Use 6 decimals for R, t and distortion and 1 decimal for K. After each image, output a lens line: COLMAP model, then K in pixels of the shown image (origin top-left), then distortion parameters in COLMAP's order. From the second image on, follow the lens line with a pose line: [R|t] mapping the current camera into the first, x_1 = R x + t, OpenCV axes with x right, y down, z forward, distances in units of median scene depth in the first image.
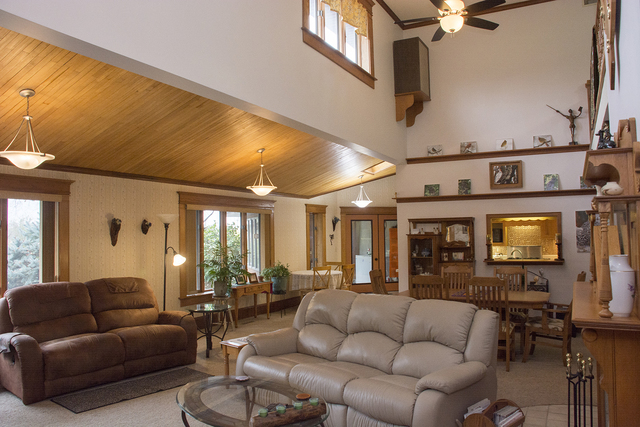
lens RADIAL K [[493.6, 0, 320.0], [0, 493.6, 213.5], [0, 0, 1]] dist [-0.125797, 0.001359]
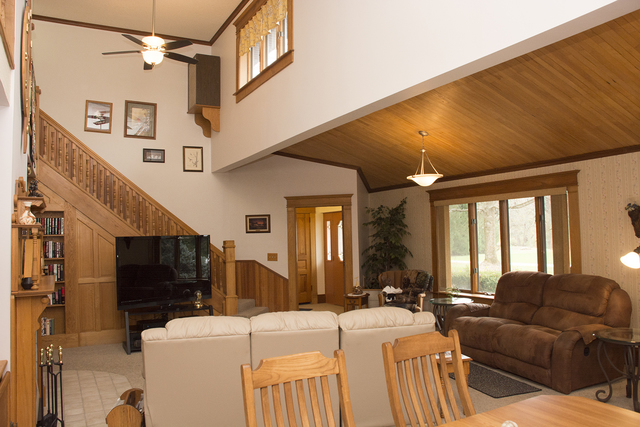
lens RADIAL K [[493.6, 0, 320.0], [0, 493.6, 213.5], [0, 0, 1]] dist [-0.125797, 0.001359]
pose [[-0.536352, -0.011490, -0.843916, 0.643764], [0.066470, 0.996226, -0.055809, 0.042812], [0.841373, -0.086029, -0.533564, 1.181643]]
